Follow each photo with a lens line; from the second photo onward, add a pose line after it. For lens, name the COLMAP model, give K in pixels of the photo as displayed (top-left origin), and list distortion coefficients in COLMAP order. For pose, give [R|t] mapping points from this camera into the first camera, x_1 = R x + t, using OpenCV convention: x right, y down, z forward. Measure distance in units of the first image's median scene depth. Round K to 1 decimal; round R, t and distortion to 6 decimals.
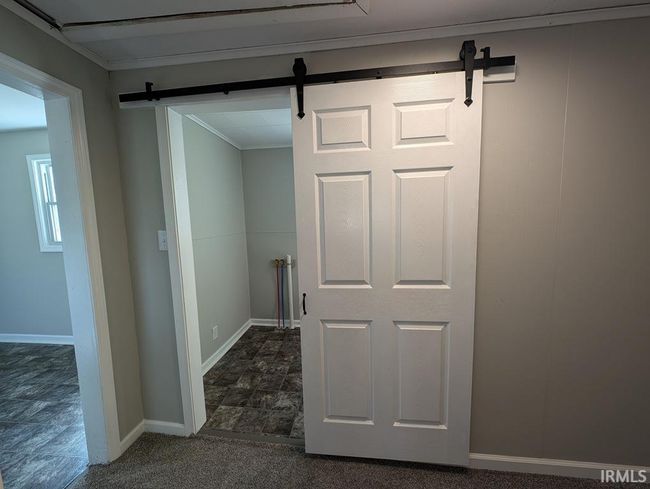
lens RADIAL K [[244.9, 0, 326.2], [0, 244.9, 245.6], [0, 0, 1]] dist [0.005305, -0.001375]
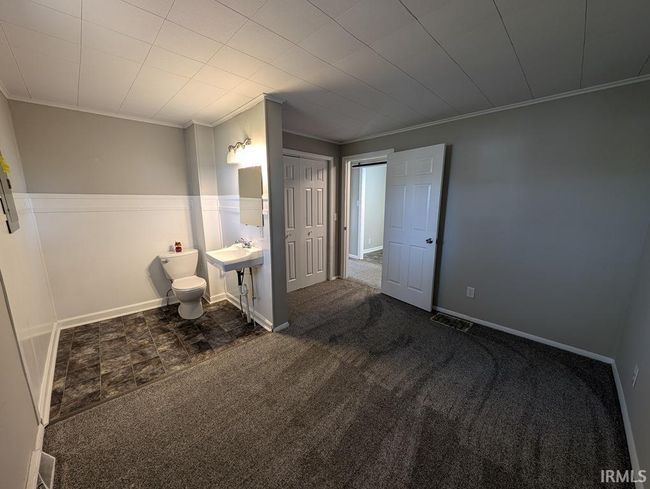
lens RADIAL K [[244.9, 0, 325.1], [0, 244.9, 242.7], [0, 0, 1]] dist [0.005305, -0.001375]
pose [[0.777374, 0.130522, -0.615348, 1.154584], [-0.086828, 0.991137, 0.100541, 0.205954], [0.623017, -0.024729, 0.781817, -1.962979]]
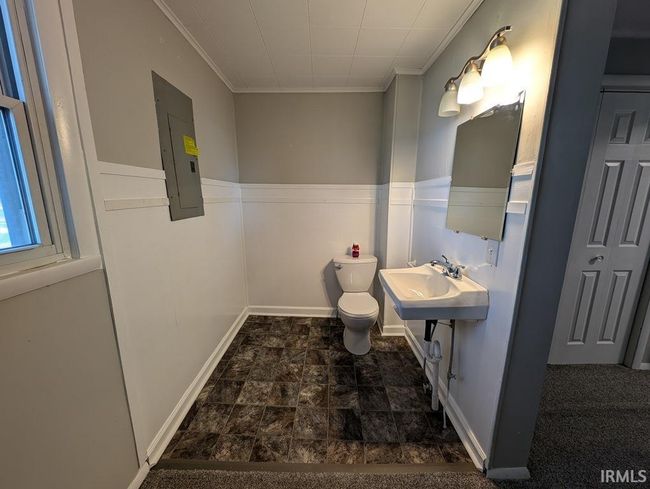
lens RADIAL K [[244.9, 0, 323.8], [0, 244.9, 245.1], [0, 0, 1]] dist [0.005305, -0.001375]
pose [[0.117306, 0.207205, -0.971239, 0.513141], [-0.117646, 0.974004, 0.193585, 0.231183], [0.986103, 0.091553, 0.138633, -1.584992]]
